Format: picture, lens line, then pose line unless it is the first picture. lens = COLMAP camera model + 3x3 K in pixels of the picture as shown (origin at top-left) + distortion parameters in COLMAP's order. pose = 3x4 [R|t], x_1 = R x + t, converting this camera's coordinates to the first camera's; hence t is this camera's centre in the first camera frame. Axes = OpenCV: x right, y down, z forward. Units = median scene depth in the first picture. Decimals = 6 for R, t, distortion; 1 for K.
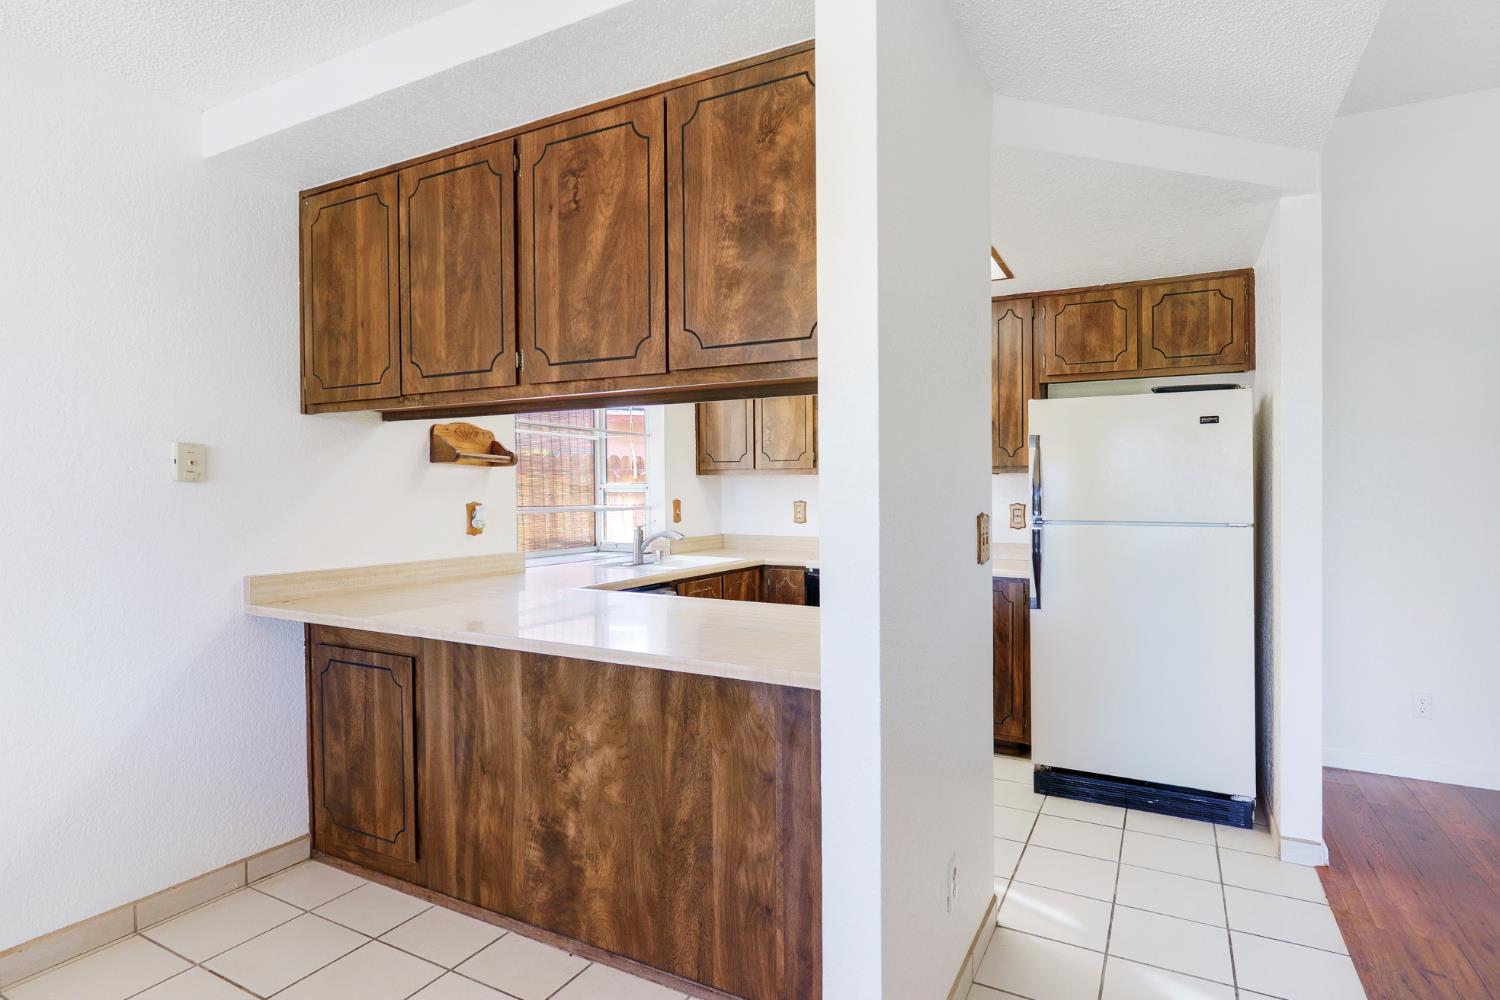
lens RADIAL K [[826.0, 0, 761.1], [0, 826.0, 498.4], [0, 0, 1]] dist [0.003965, 0.000946]
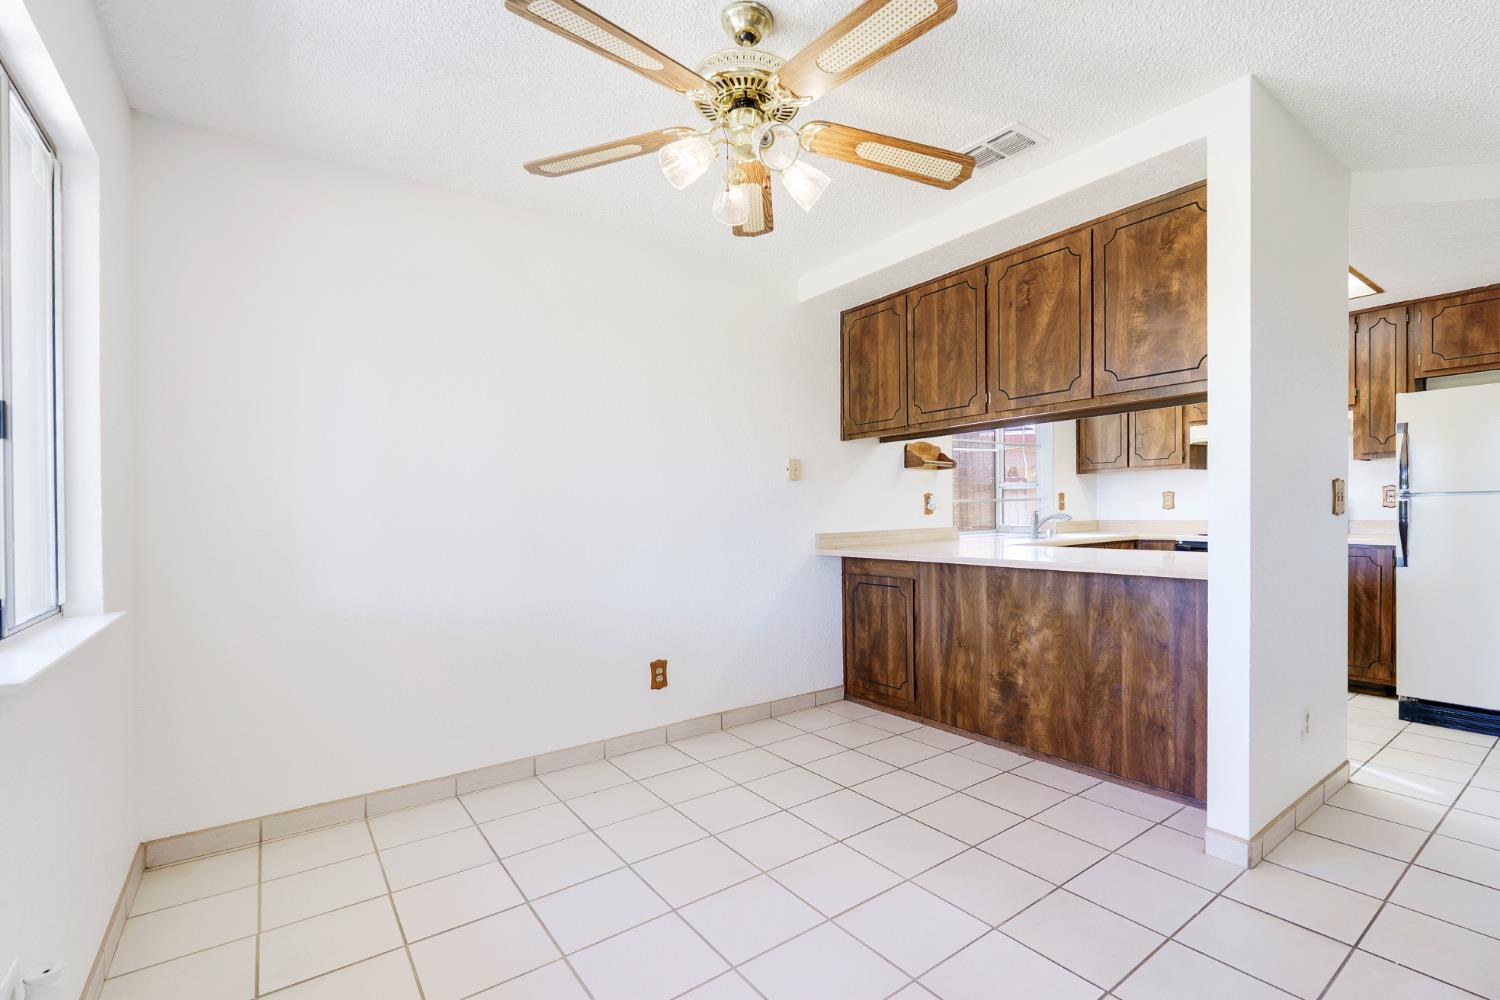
lens RADIAL K [[670.6, 0, 767.0], [0, 670.6, 531.6], [0, 0, 1]] dist [-0.002359, -0.000091]
pose [[0.890364, 0.001882, -0.455246, -0.060774], [0.013340, 0.999454, 0.030222, 0.047834], [0.455054, -0.032982, 0.889853, -0.359221]]
